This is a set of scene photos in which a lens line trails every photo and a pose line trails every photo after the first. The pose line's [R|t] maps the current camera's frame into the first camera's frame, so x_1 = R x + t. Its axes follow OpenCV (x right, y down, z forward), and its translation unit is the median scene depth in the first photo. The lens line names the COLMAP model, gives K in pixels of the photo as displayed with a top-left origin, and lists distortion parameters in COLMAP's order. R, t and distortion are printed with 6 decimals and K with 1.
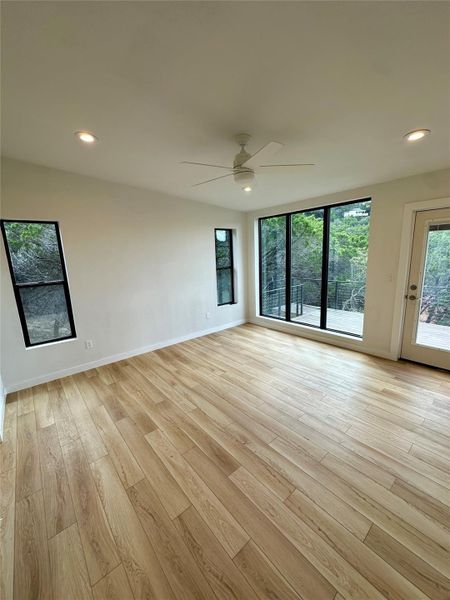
lens RADIAL K [[240.6, 0, 223.8], [0, 240.6, 300.1], [0, 0, 1]] dist [0.000083, 0.000137]
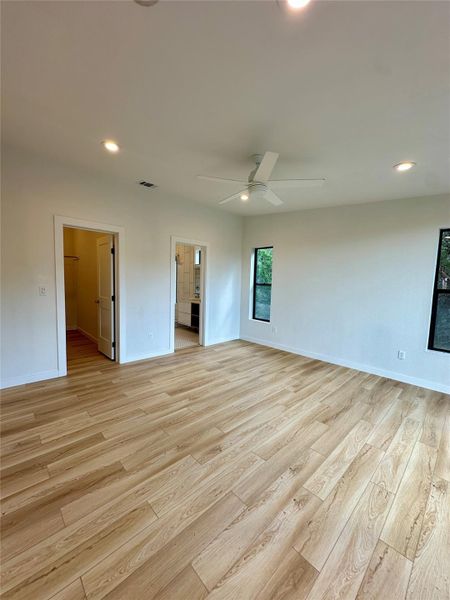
lens RADIAL K [[240.6, 0, 223.8], [0, 240.6, 300.1], [0, 0, 1]] dist [0.000083, 0.000137]
pose [[0.067292, 0.125376, -0.989825, 0.815772], [-0.225928, 0.968219, 0.107280, -0.068818], [0.971817, 0.216410, 0.093479, 0.571285]]
